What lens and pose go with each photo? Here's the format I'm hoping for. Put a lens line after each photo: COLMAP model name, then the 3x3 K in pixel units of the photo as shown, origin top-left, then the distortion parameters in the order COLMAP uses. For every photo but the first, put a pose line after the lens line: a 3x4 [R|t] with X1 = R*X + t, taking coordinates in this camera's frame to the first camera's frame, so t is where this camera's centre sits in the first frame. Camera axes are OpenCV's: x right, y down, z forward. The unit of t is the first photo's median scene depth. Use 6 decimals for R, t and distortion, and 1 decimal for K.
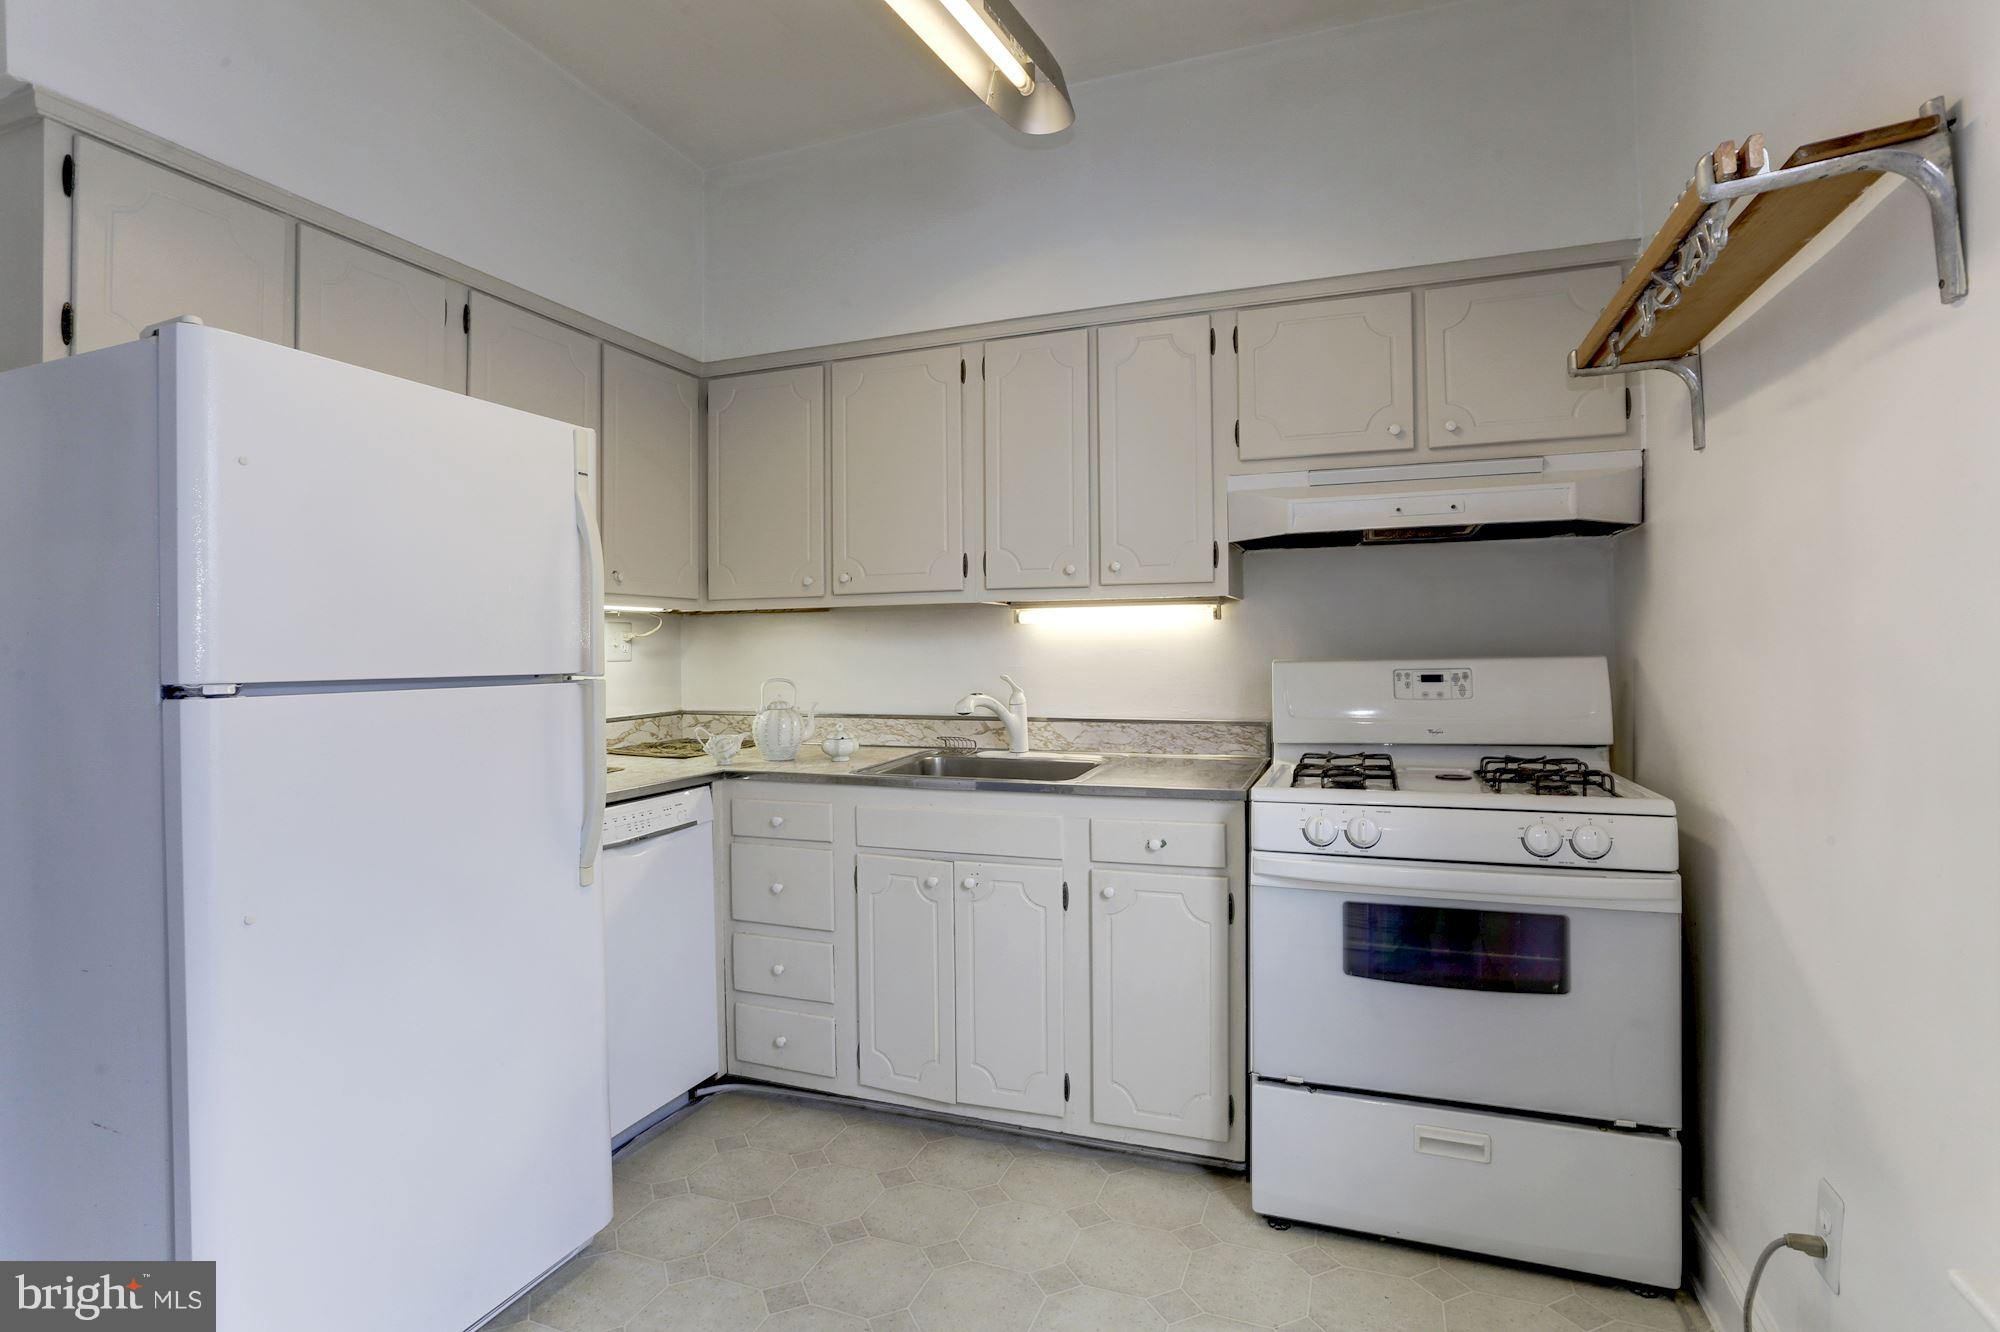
lens RADIAL K [[1002.5, 0, 1000.0], [0, 1002.5, 666.0], [0, 0, 1]] dist [-0.066943, 0.000077]
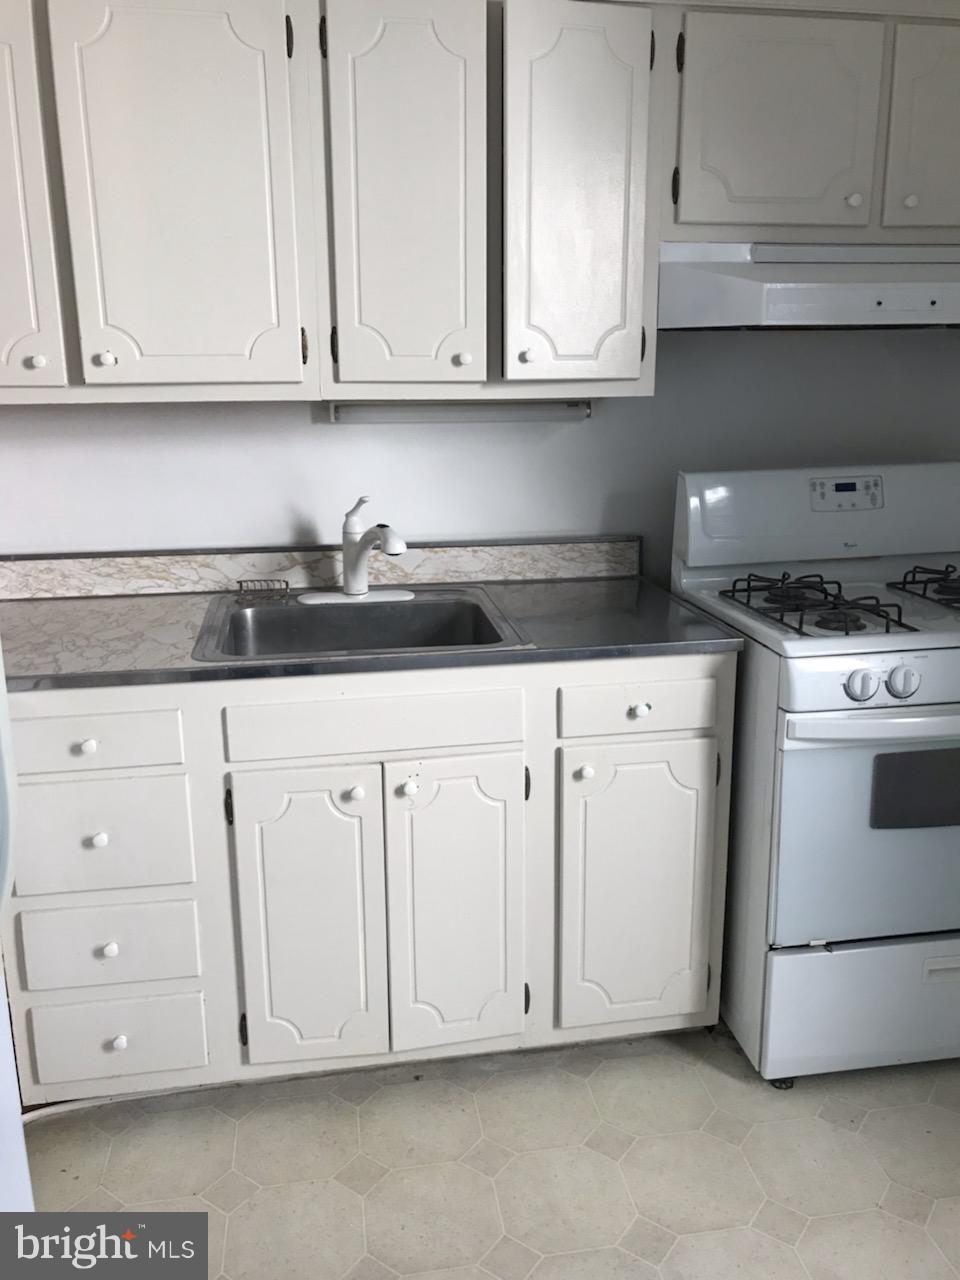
lens RADIAL K [[1053.0, 0, 480.1], [0, 1053.0, 632.3], [0, 0, 1]] dist [0.082217, -0.157011]
pose [[0.858700, -0.121151, 0.497952, -0.382506], [0.006047, 0.973983, 0.226541, -0.085319], [-0.512443, -0.191519, 0.837092, 0.322059]]
